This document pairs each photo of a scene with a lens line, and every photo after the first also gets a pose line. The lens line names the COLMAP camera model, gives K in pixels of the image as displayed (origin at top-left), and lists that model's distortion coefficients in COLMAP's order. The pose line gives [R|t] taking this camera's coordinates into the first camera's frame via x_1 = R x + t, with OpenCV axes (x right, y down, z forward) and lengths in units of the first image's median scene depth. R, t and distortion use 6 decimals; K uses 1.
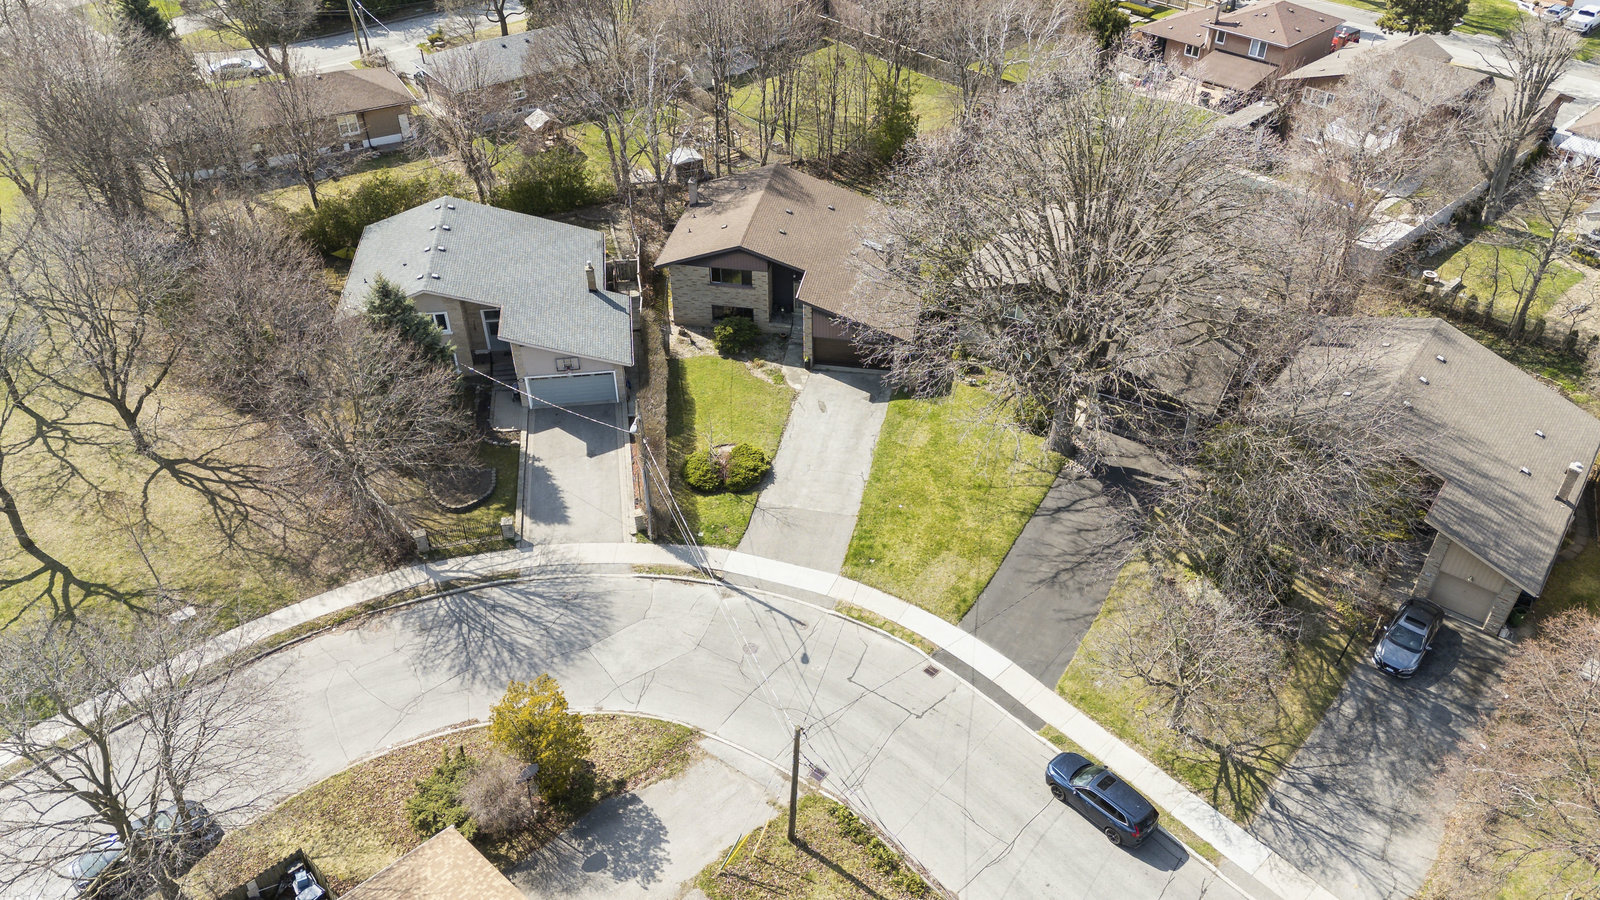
lens RADIAL K [[1171.2, 0, 800.0], [0, 1171.2, 450.0], [0, 0, 1]] dist [0.087266, -0.091313]
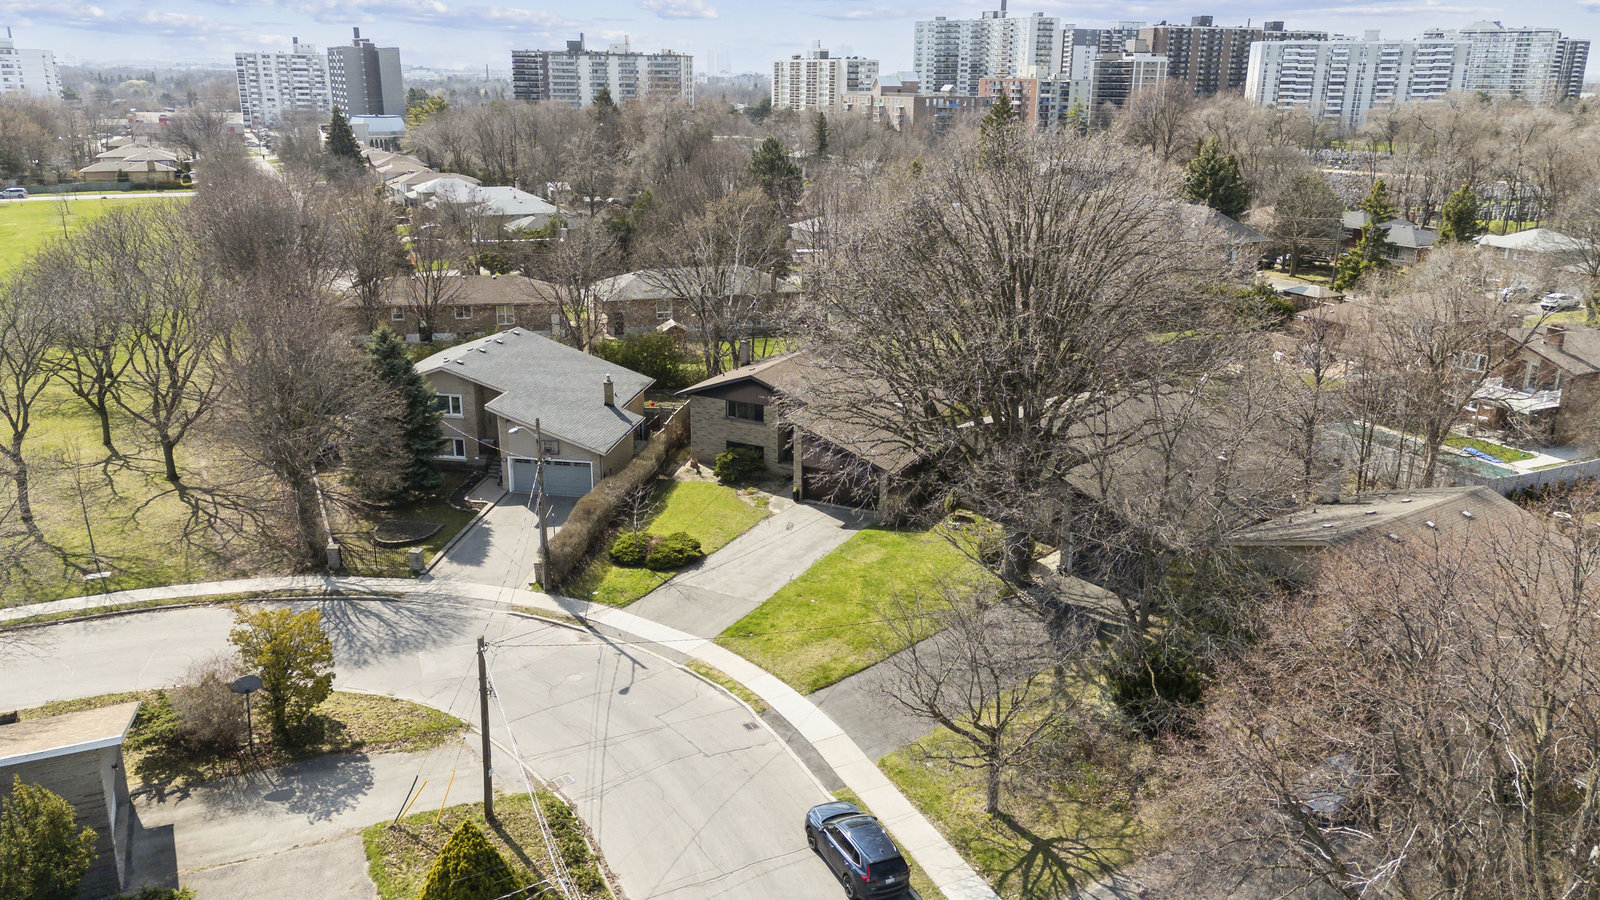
lens RADIAL K [[1216.4, 0, 800.0], [0, 1216.4, 450.0], [0, 0, 1]] dist [0.042995, -0.015749]
pose [[0.957115, 0.101195, -0.271459, 0.322262], [-0.188550, 0.928986, -0.318486, 0.242677], [0.219953, 0.356011, 0.908227, 0.104520]]
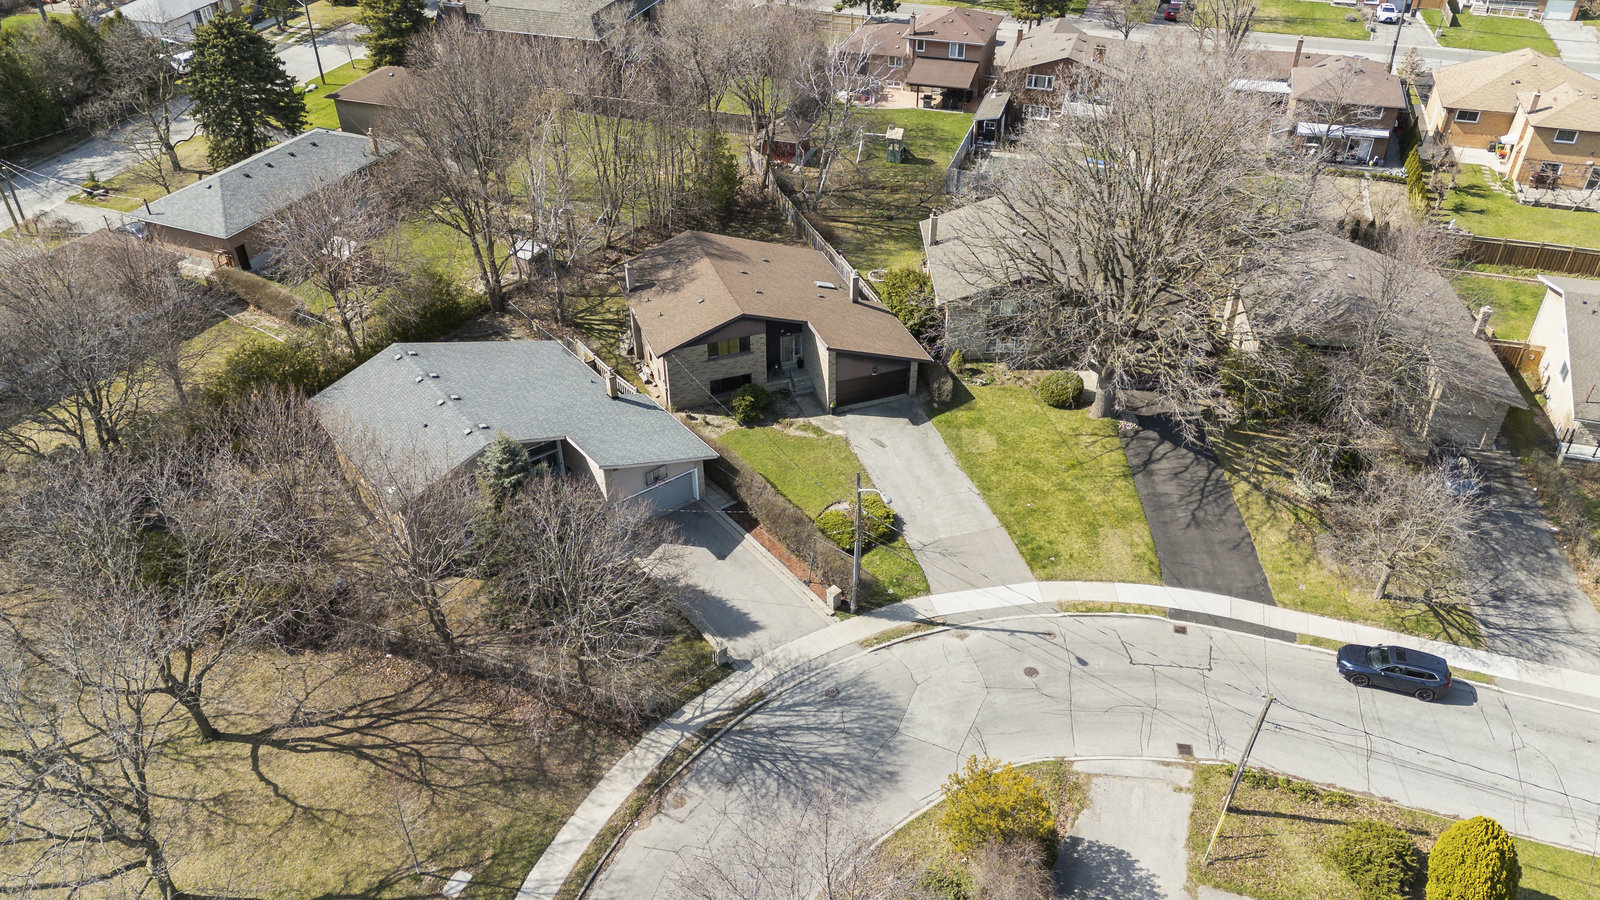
lens RADIAL K [[1171.2, 0, 800.0], [0, 1171.2, 450.0], [0, 0, 1]] dist [0.087266, -0.091313]
pose [[0.868971, -0.287560, 0.402739, -0.509670], [0.299582, 0.953451, 0.034382, -0.097914], [-0.393879, 0.090776, 0.914669, 0.109641]]
